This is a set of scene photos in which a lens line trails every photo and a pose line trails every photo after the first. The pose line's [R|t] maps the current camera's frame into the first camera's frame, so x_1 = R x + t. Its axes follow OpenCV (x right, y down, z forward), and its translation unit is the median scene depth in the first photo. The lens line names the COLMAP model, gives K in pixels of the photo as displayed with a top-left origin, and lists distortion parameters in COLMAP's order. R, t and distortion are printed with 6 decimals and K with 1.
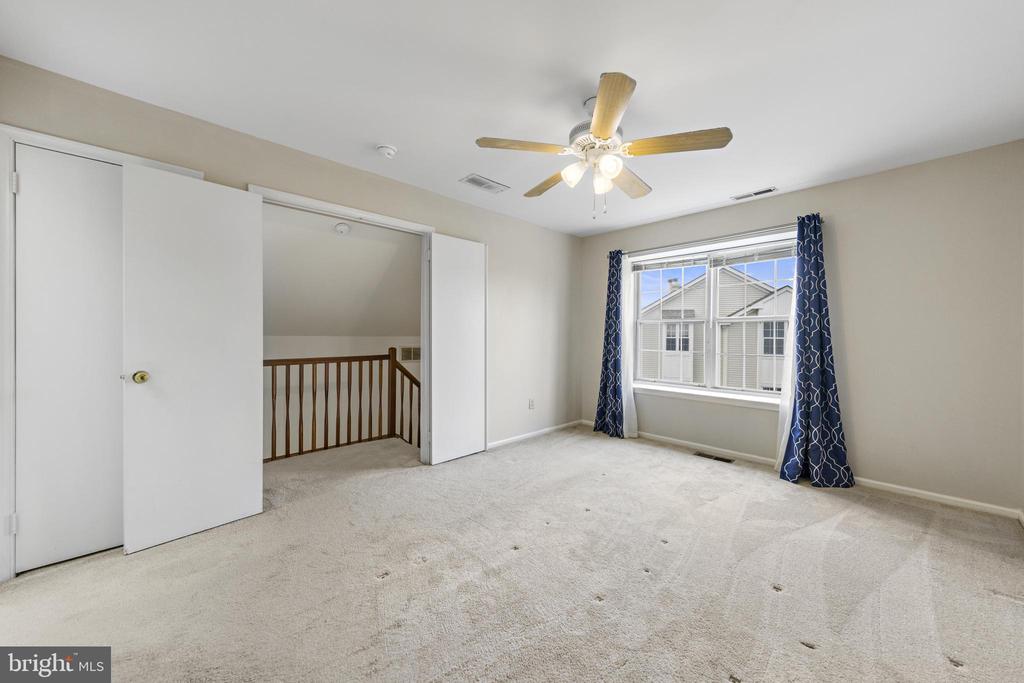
lens RADIAL K [[365.7, 0, 508.7], [0, 365.7, 338.2], [0, 0, 1]] dist [-0.000012, -0.000083]
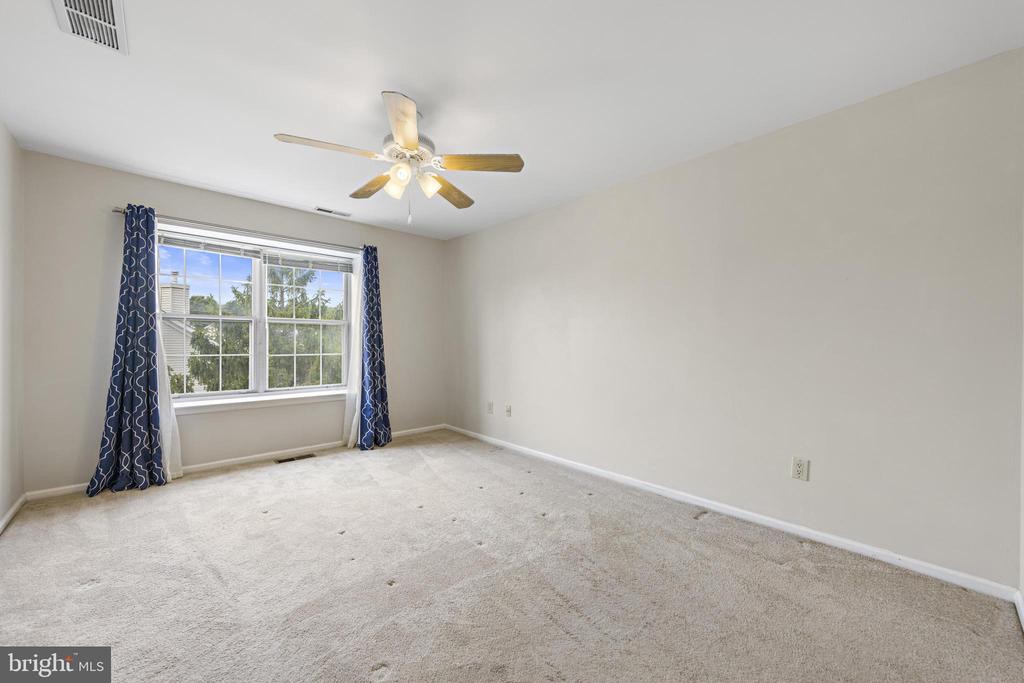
lens RADIAL K [[406.4, 0, 512.0], [0, 406.4, 341.5], [0, 0, 1]] dist [-0.016405, 0.000167]
pose [[-0.021492, -0.009940, 0.999720, -0.619679], [-0.001241, 0.999950, 0.009916, -0.005834], [-0.999768, -0.001028, -0.021503, 0.485081]]
